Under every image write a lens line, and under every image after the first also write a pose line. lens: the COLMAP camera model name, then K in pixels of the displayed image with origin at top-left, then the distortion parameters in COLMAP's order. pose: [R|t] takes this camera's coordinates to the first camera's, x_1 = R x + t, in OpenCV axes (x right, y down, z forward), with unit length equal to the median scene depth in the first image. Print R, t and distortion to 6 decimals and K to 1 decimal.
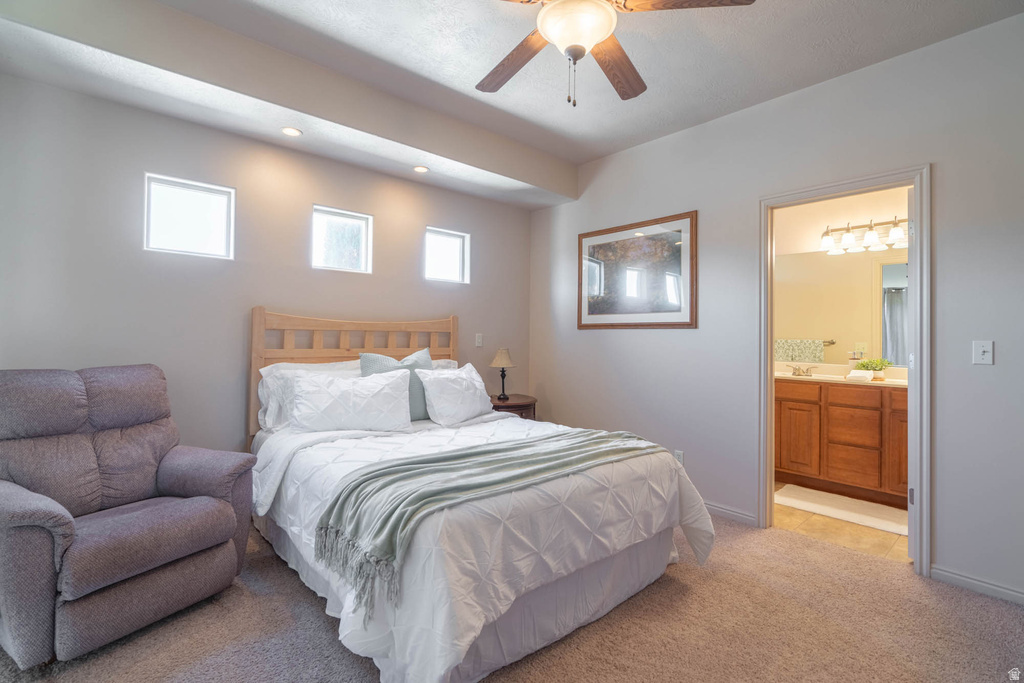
lens RADIAL K [[468.6, 0, 499.8], [0, 468.6, 329.5], [0, 0, 1]] dist [0.000055, -0.000117]
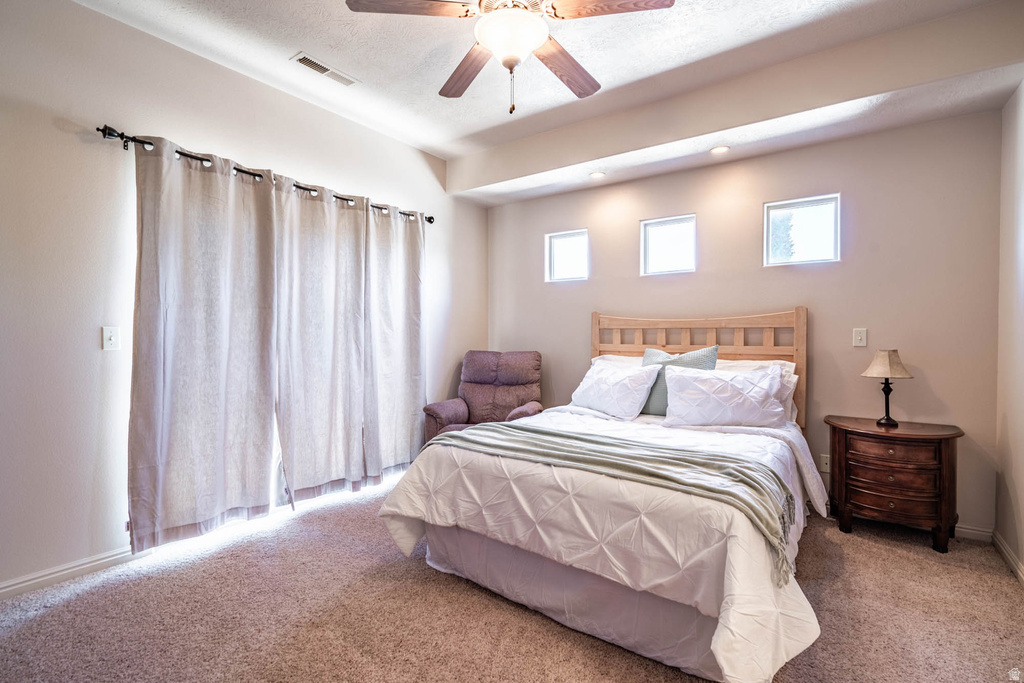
lens RADIAL K [[476.0, 0, 514.5], [0, 476.0, 335.0], [0, 0, 1]] dist [-0.000640, 0.000145]
pose [[0.228742, -0.010074, -0.973435, 0.783090], [0.017366, 0.999830, -0.006266, 0.021887], [0.973332, -0.015471, 0.228878, 0.477696]]
